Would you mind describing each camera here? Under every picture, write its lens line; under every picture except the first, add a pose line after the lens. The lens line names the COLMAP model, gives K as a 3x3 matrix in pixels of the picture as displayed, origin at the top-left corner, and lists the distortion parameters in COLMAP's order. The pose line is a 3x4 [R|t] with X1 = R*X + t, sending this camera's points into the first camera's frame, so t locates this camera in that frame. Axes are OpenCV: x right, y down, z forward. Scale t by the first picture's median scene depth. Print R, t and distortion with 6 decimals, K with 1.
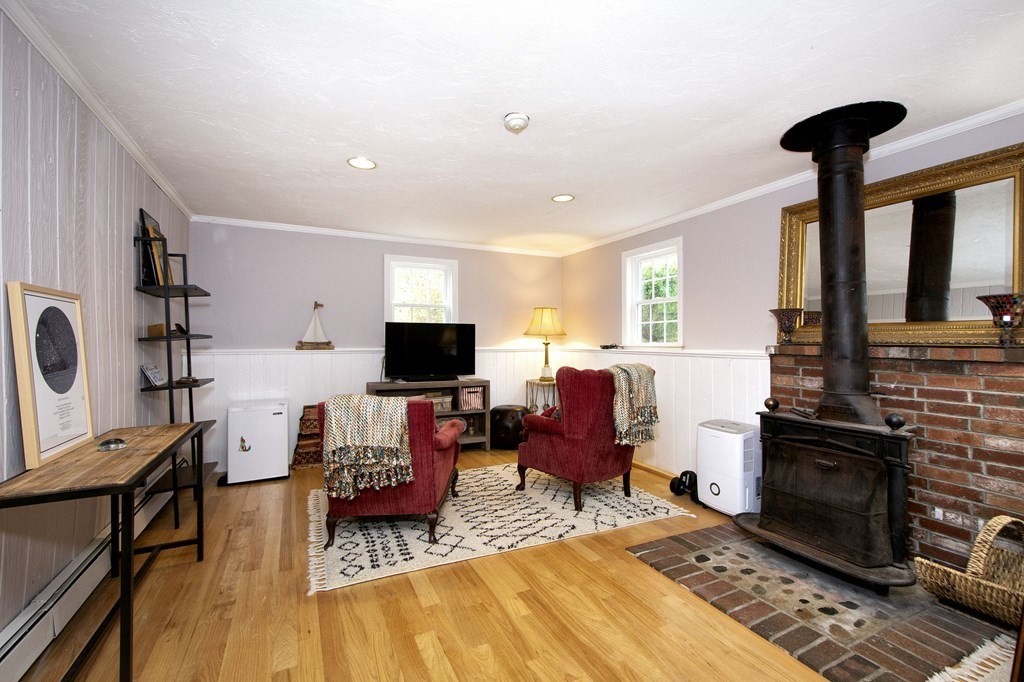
lens RADIAL K [[445.6, 0, 512.0], [0, 445.6, 341.0], [0, 0, 1]] dist [0.000103, -0.000058]
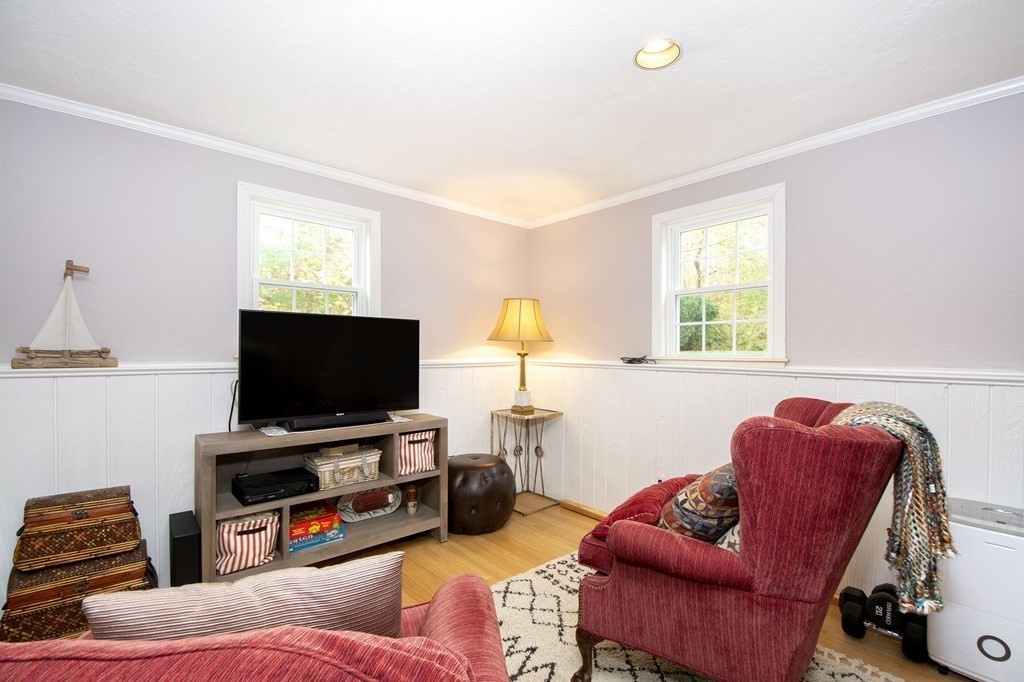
lens RADIAL K [[422.7, 0, 515.2], [0, 422.7, 359.0], [0, 0, 1]] dist [-0.026936, -0.000281]
pose [[0.958882, 0.000341, 0.283805, -0.120675], [-0.006165, 0.999788, 0.019625, 0.000541], [-0.283738, -0.020568, 0.958681, 0.462546]]
